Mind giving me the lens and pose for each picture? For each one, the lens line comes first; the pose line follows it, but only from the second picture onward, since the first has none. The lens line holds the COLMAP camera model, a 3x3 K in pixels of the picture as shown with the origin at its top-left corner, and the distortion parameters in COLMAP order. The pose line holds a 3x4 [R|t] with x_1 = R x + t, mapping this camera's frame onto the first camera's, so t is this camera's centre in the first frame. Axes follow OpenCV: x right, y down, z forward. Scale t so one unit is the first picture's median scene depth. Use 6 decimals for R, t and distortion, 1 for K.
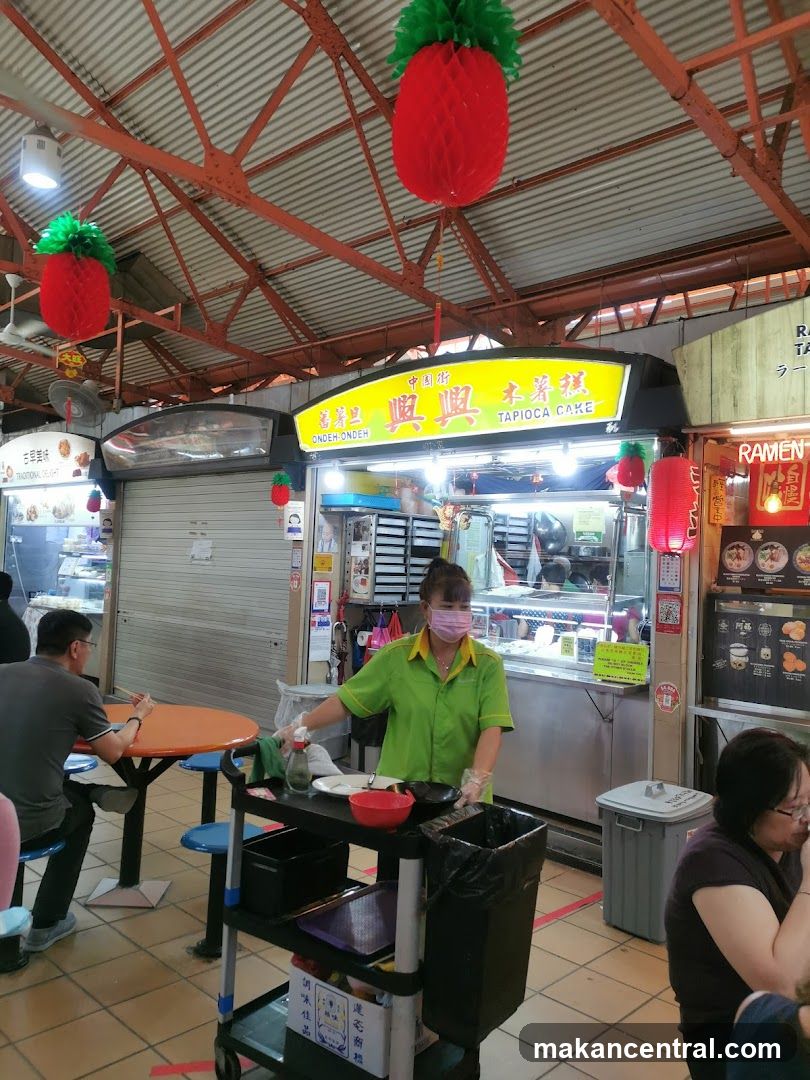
lens RADIAL K [[826.9, 0, 407.4], [0, 826.9, 541.0], [0, 0, 1]] dist [0.013289, -0.015393]
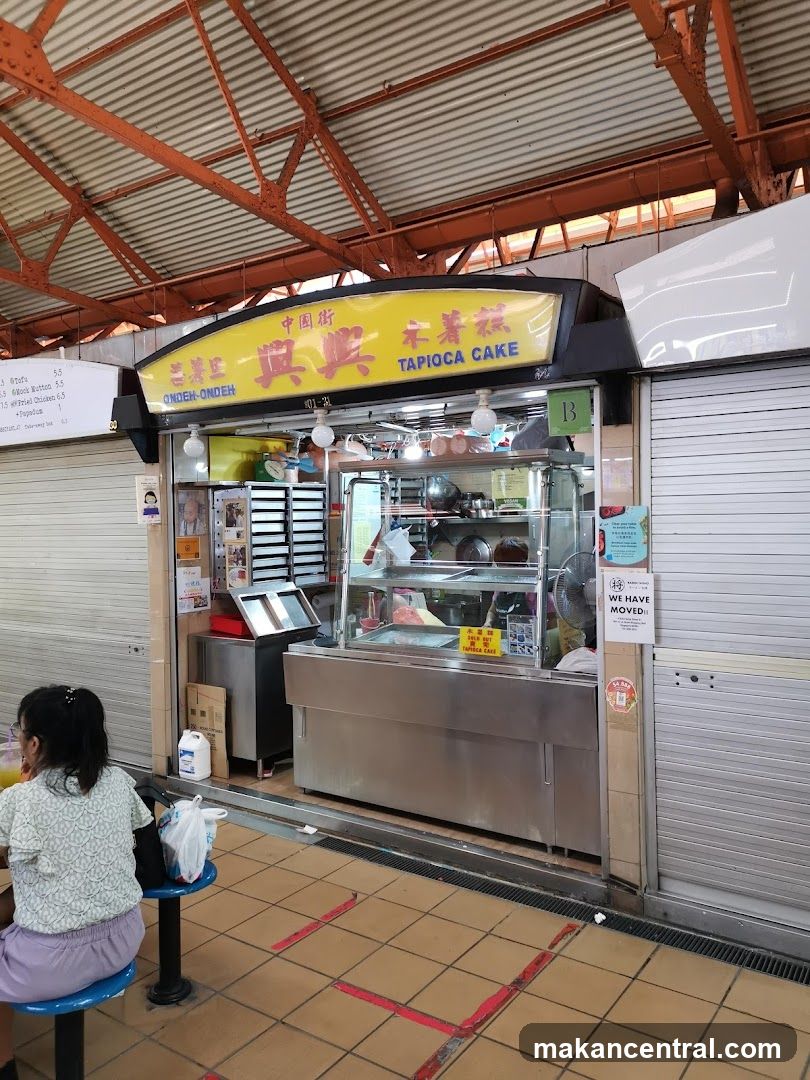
lens RADIAL K [[826.9, 0, 410.5], [0, 826.9, 521.1], [0, 0, 1]] dist [0.013289, -0.015393]
pose [[0.984660, -0.064217, 0.162238, -0.013659], [0.057856, 0.997371, 0.043641, -0.022288], [-0.164614, -0.033586, 0.985786, 0.135616]]
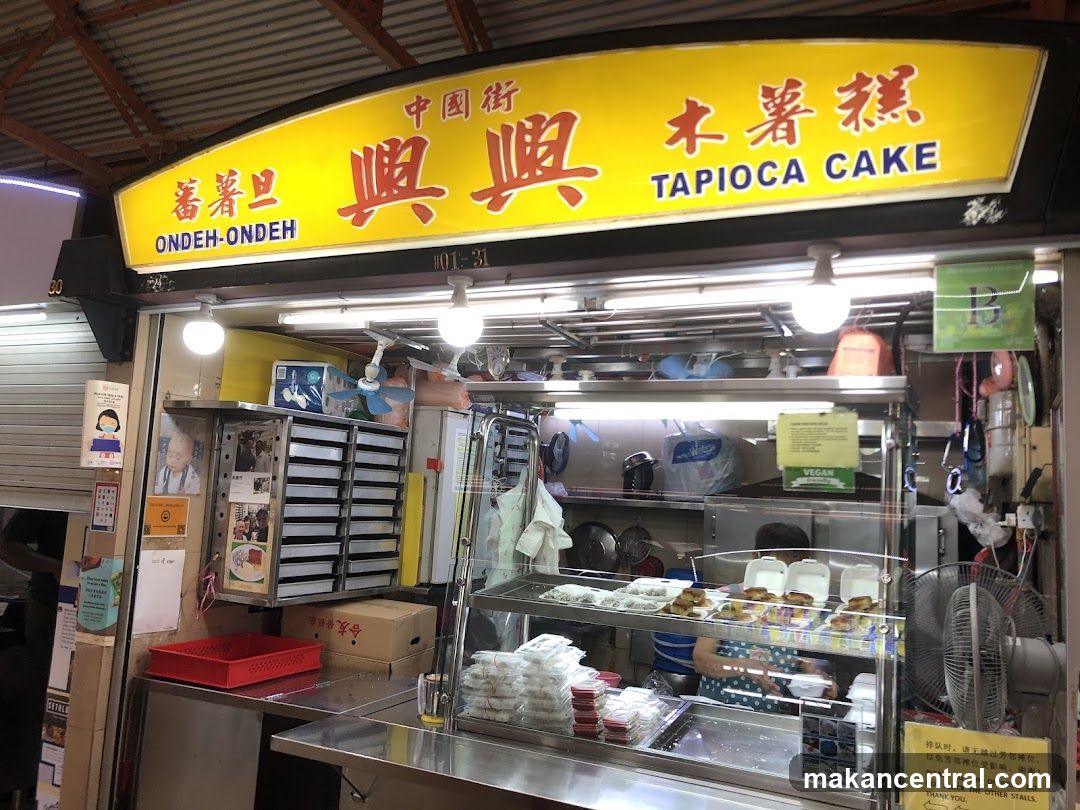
lens RADIAL K [[826.9, 0, 535.7], [0, 826.9, 394.1], [0, 0, 1]] dist [0.013289, -0.015393]
pose [[0.950311, 0.043526, 0.308244, -0.045779], [-0.020012, 0.996670, -0.079041, -0.009392], [-0.310658, 0.068945, 0.948018, 0.440111]]
